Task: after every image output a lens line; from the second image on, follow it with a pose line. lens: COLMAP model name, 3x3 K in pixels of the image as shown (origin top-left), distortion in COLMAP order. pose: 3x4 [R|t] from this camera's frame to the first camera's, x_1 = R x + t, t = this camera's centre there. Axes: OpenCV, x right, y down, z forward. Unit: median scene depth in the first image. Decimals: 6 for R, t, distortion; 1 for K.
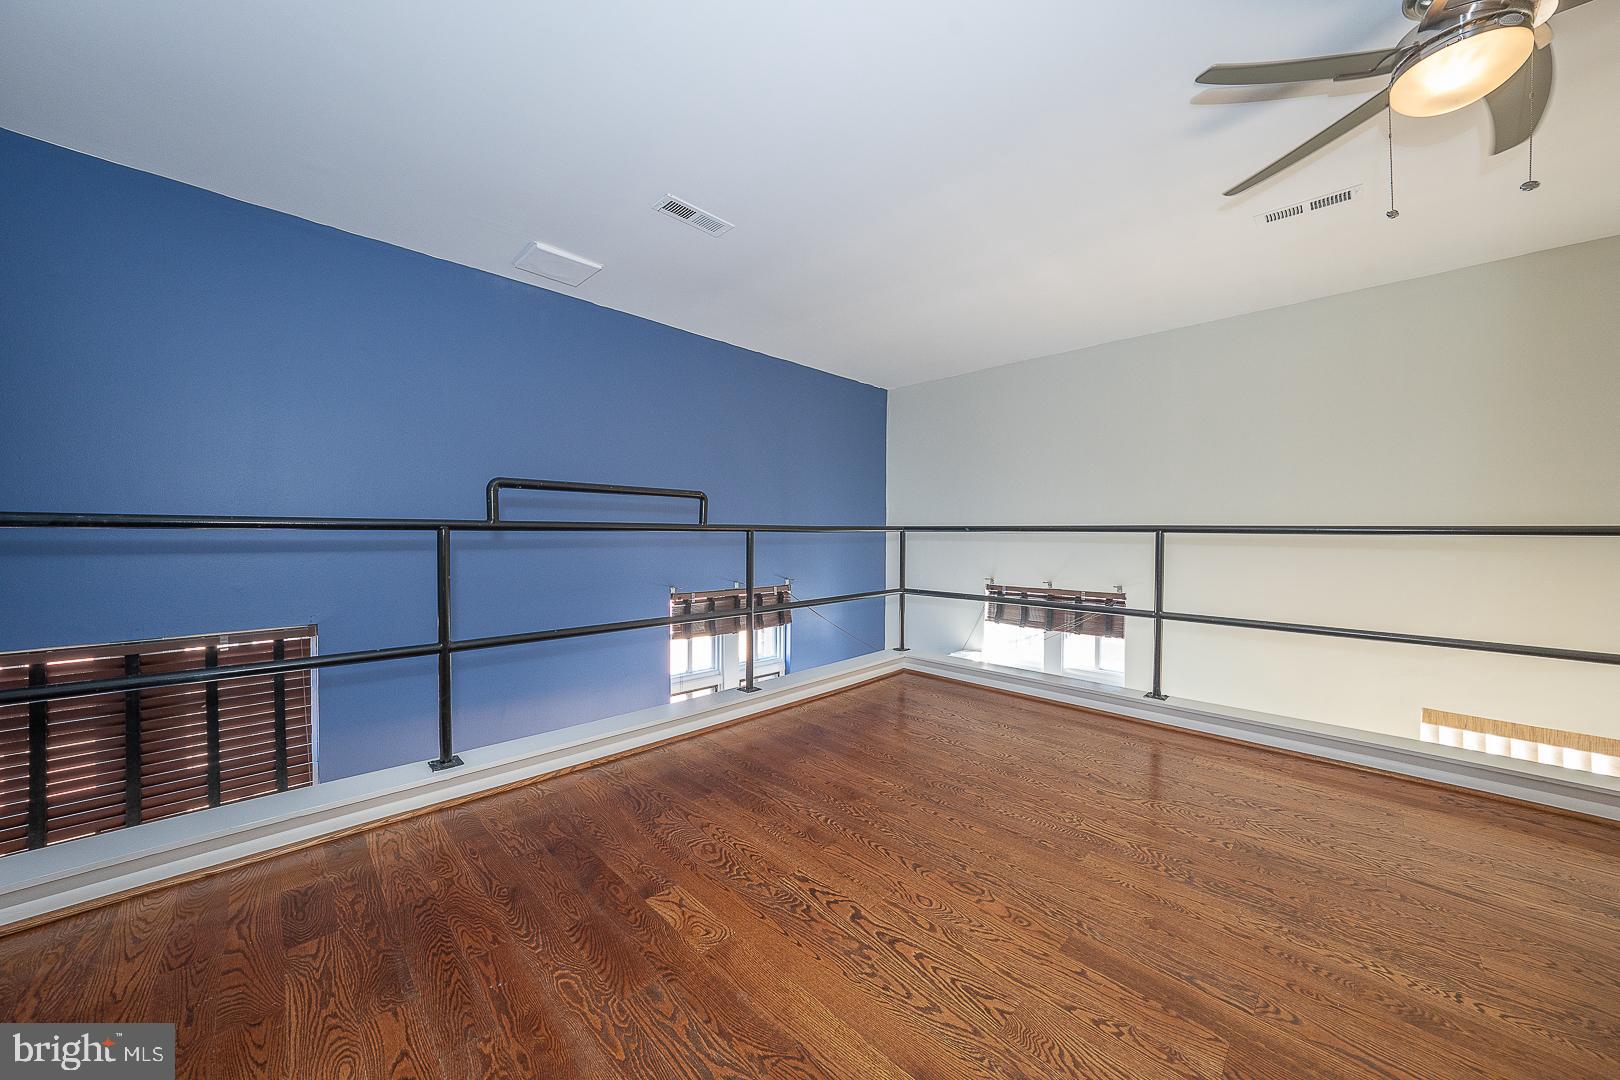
lens RADIAL K [[561.1, 0, 810.6], [0, 561.1, 537.0], [0, 0, 1]] dist [-0.028451, 0.004863]
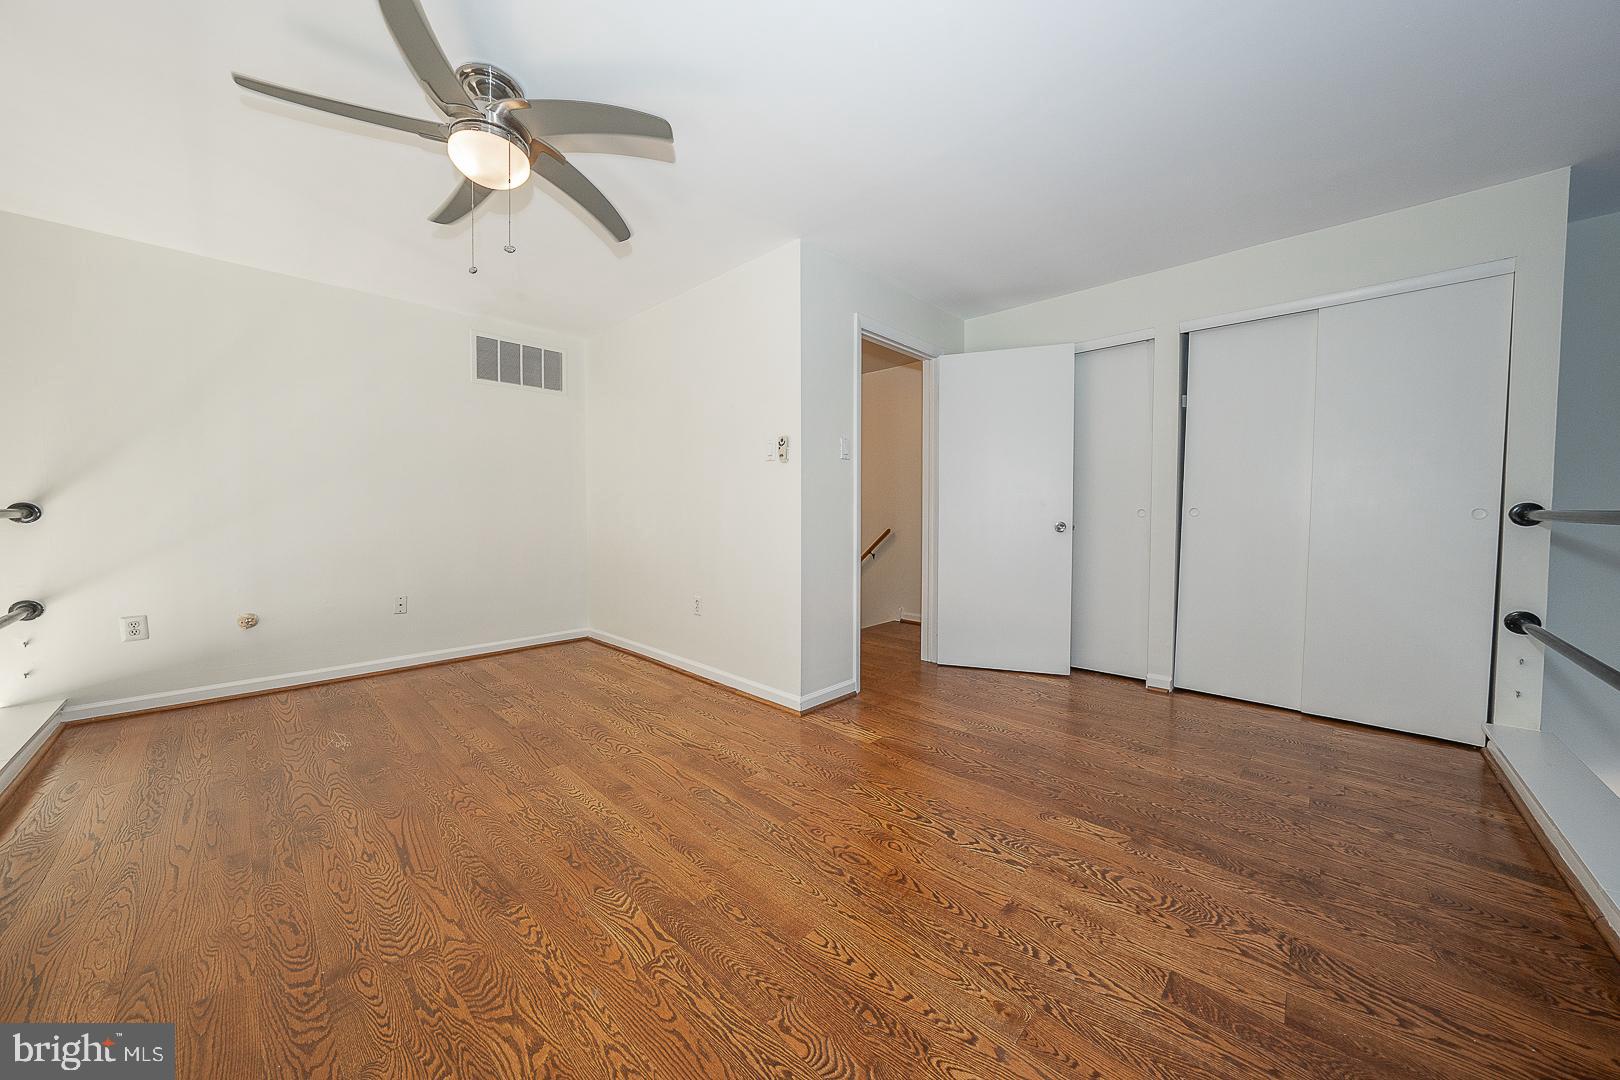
lens RADIAL K [[561.1, 0, 810.6], [0, 561.1, 537.0], [0, 0, 1]] dist [-0.028451, 0.004863]
pose [[-0.999547, -0.004204, -0.029816, 0.401162], [-0.005944, 0.998269, 0.058510, -0.040179], [0.029519, 0.058661, -0.997841, 2.026519]]
